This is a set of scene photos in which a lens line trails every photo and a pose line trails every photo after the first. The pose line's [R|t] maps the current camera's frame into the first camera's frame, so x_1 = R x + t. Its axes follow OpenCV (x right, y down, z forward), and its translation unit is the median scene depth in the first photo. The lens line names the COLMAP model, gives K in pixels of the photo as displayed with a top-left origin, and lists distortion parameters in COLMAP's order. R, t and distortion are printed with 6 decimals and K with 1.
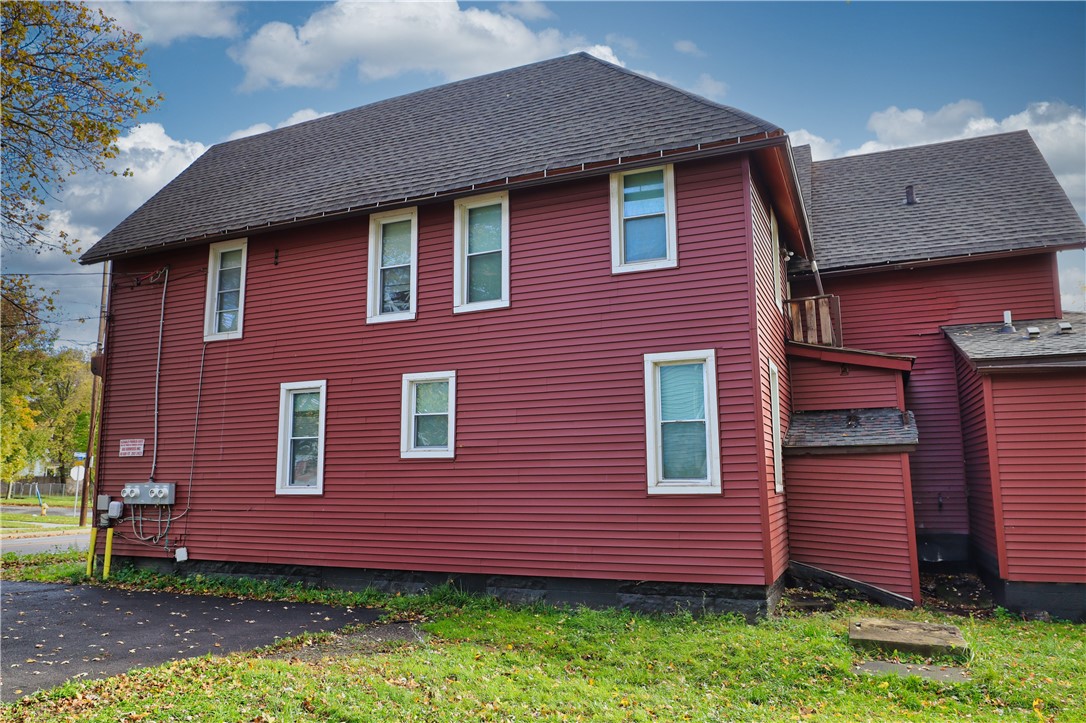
lens RADIAL K [[751.9, 0, 547.7], [0, 751.9, 370.0], [0, 0, 1]] dist [-0.048380, 0.023760]
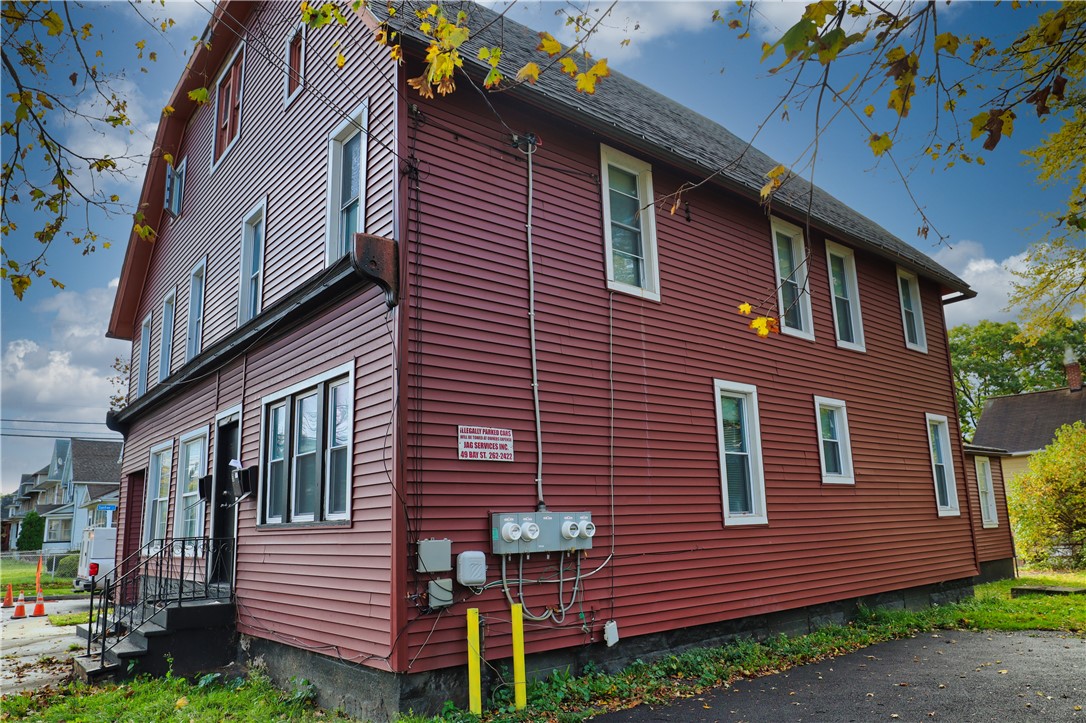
lens RADIAL K [[751.9, 0, 547.7], [0, 751.9, 370.0], [0, 0, 1]] dist [-0.048380, 0.023760]
pose [[0.447224, 0.175013, 0.877133, -1.042138], [-0.111972, 0.983910, -0.139227, 0.126825], [-0.887386, -0.035949, 0.459624, 0.755226]]
